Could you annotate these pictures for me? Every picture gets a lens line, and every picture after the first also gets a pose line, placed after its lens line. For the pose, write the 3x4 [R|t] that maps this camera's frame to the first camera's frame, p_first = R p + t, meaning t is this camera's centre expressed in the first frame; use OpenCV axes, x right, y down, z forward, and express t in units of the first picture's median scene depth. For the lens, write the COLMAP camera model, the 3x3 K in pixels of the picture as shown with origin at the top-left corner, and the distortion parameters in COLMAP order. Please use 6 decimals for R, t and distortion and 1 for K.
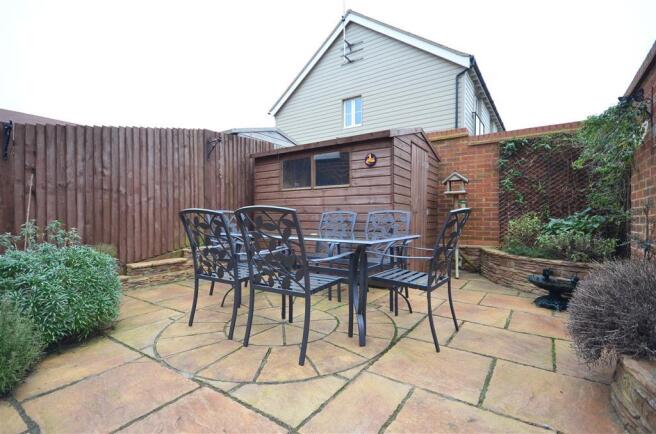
lens RADIAL K [[311.4, 0, 331.4], [0, 311.4, 218.8], [0, 0, 1]] dist [0.006348, 0.000253]
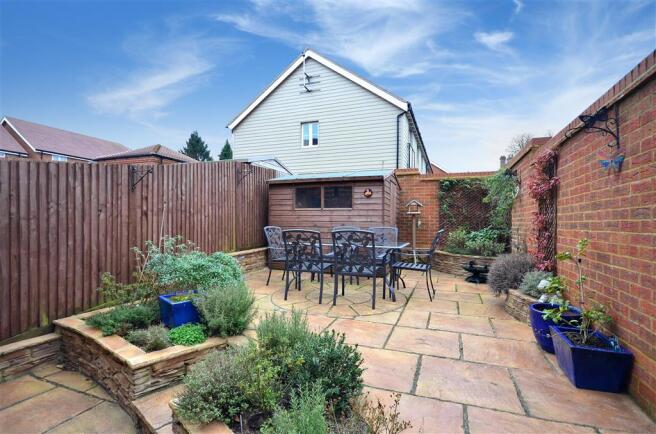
lens RADIAL K [[311.4, 0, 326.7], [0, 311.4, 220.9], [0, 0, 1]] dist [0.006348, 0.000253]
pose [[0.974221, 0.004194, 0.225556, -0.393852], [-0.002695, 0.999972, -0.006953, -0.039389], [-0.225579, 0.006166, 0.974205, -0.413629]]
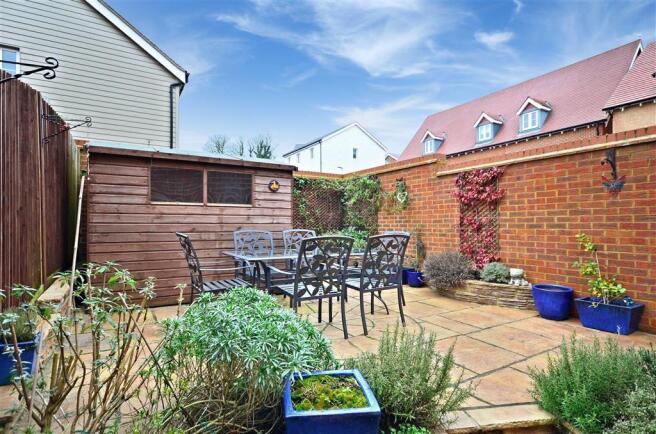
lens RADIAL K [[357.0, 0, 310.4], [0, 357.0, 223.9], [0, 0, 1]] dist [-0.000888, 0.000346]
pose [[0.437006, 0.000432, 0.899459, -0.966304], [0.004491, 0.999986, -0.002662, -0.040849], [-0.899448, 0.005203, 0.436998, 0.280736]]
